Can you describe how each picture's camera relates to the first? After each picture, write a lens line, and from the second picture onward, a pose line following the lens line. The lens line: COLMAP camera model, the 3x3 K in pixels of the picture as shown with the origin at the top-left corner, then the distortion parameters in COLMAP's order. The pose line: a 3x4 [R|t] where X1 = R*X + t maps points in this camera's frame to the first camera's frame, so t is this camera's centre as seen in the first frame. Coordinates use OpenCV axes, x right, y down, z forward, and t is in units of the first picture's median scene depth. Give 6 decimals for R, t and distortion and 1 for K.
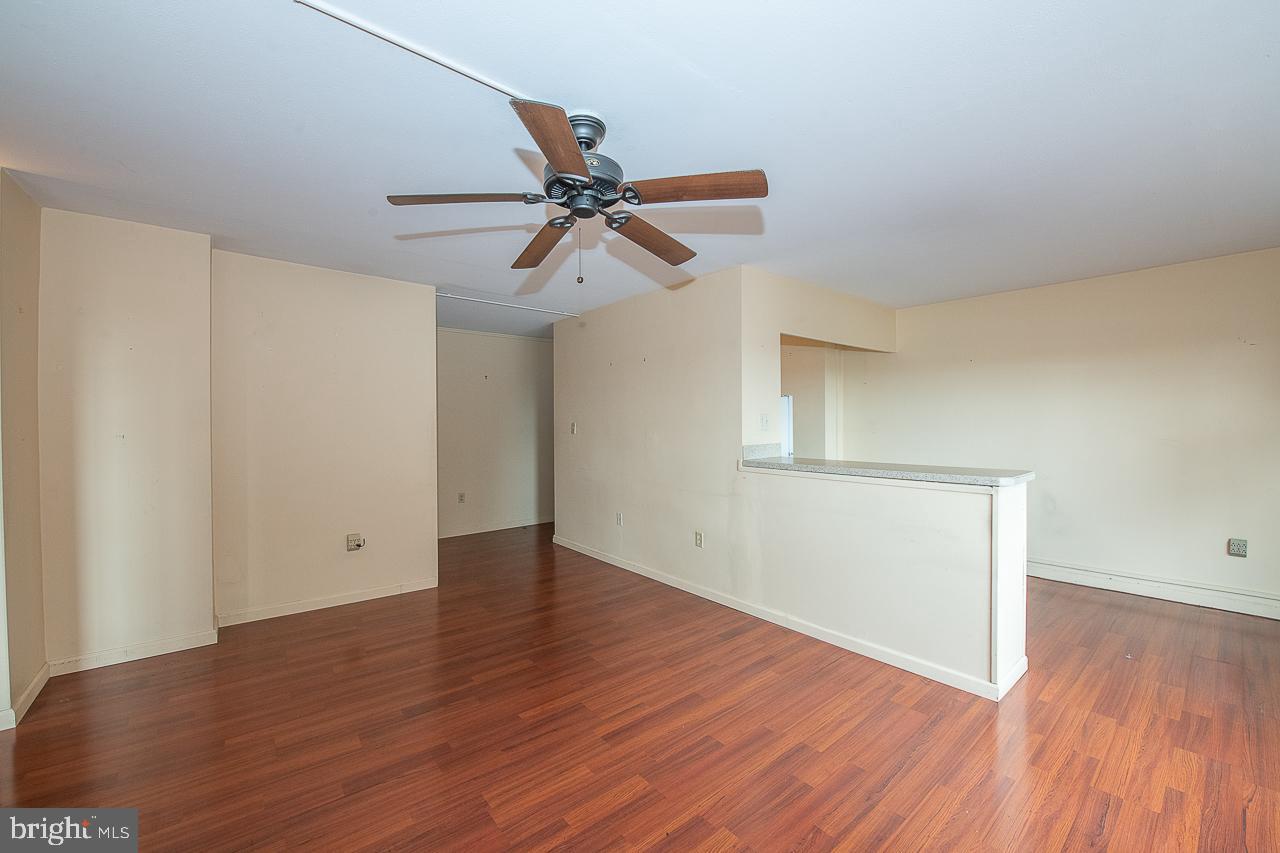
lens RADIAL K [[522.0, 0, 641.0], [0, 522.0, 416.2], [0, 0, 1]] dist [-0.020467, -0.000169]
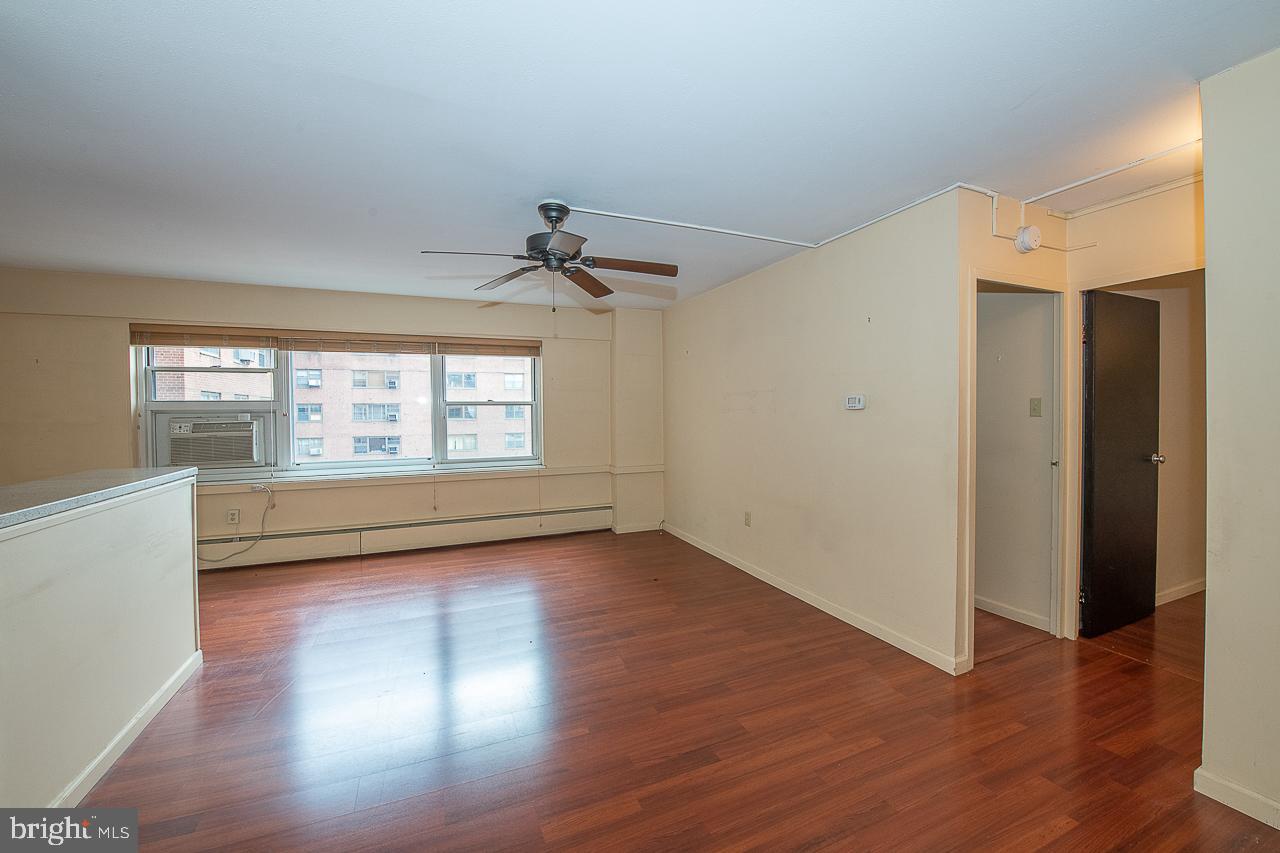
lens RADIAL K [[502.7, 0, 642.9], [0, 502.7, 421.1], [0, 0, 1]] dist [-0.027635, -0.000609]
pose [[-0.958601, 0.005589, 0.284697, -0.539765], [0.009596, 0.999874, 0.012682, 0.008377], [-0.284590, 0.014888, -0.958534, 1.680050]]
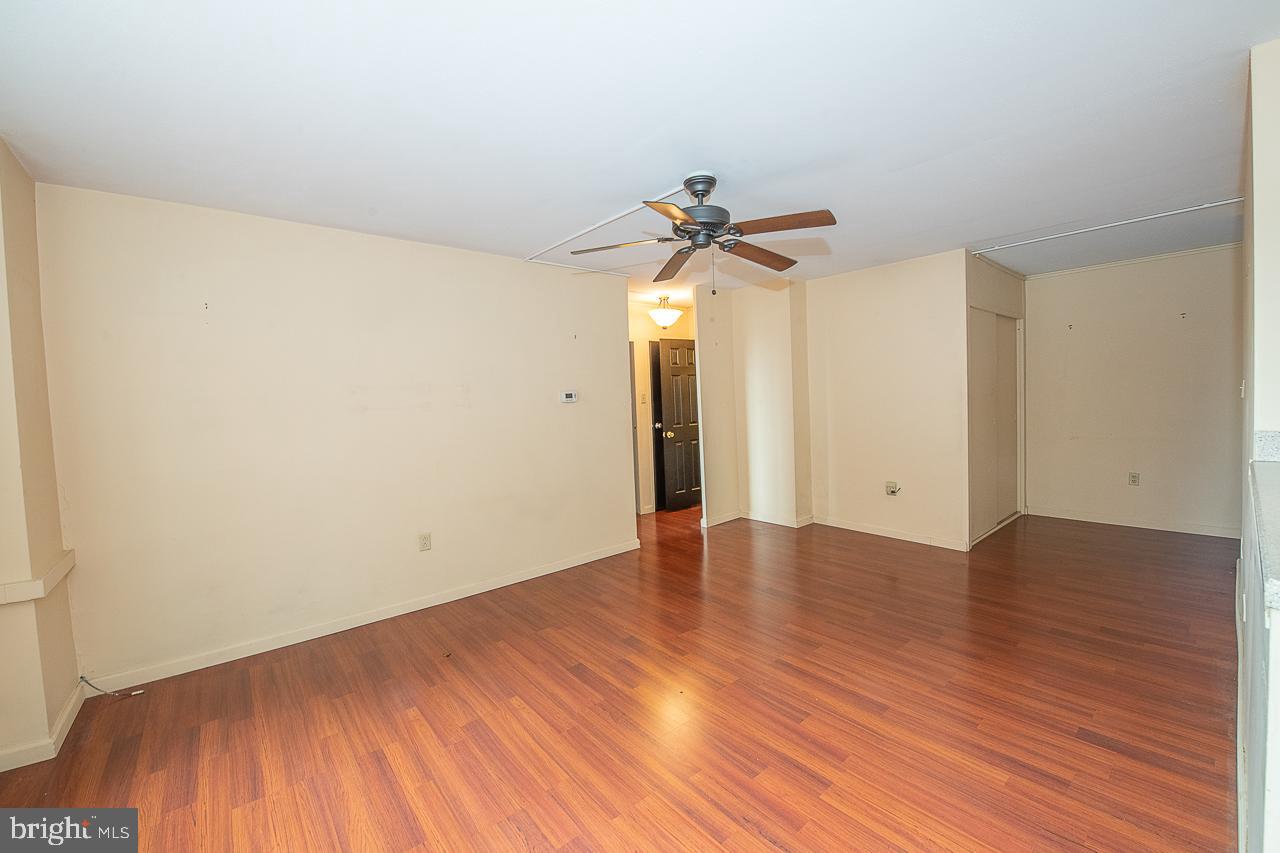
lens RADIAL K [[502.7, 0, 642.9], [0, 502.7, 421.1], [0, 0, 1]] dist [-0.027635, -0.000609]
pose [[0.002588, 0.051063, -0.998692, 0.914297], [0.043738, 0.997734, 0.051127, -0.010685], [0.999040, -0.043813, 0.000349, 0.604988]]
